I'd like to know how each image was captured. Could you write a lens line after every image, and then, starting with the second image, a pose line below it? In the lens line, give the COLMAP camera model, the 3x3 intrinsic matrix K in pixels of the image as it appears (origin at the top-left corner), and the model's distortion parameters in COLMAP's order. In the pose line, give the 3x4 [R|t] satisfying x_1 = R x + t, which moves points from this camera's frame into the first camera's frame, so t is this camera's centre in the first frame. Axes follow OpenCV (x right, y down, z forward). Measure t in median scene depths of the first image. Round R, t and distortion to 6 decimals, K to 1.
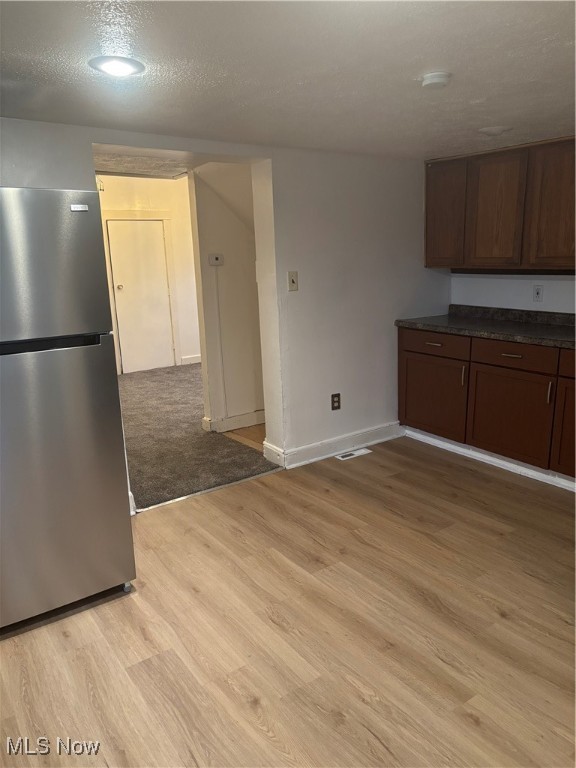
lens RADIAL K [[576.9, 0, 285.9], [0, 576.9, 388.9], [0, 0, 1]] dist [0.035379, -0.022753]
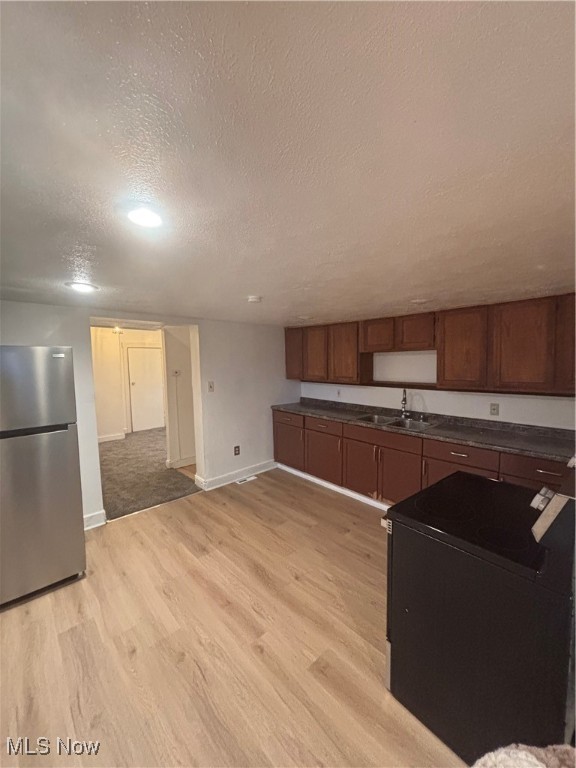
lens RADIAL K [[310.7, 0, 290.1], [0, 310.7, 382.0], [0, 0, 1]] dist [0.004631, -0.000924]
pose [[0.990123, 0.009789, 0.139859, 0.155858], [0.013476, 0.986296, -0.164434, -0.039148], [-0.139552, 0.164695, 0.976422, -0.032046]]
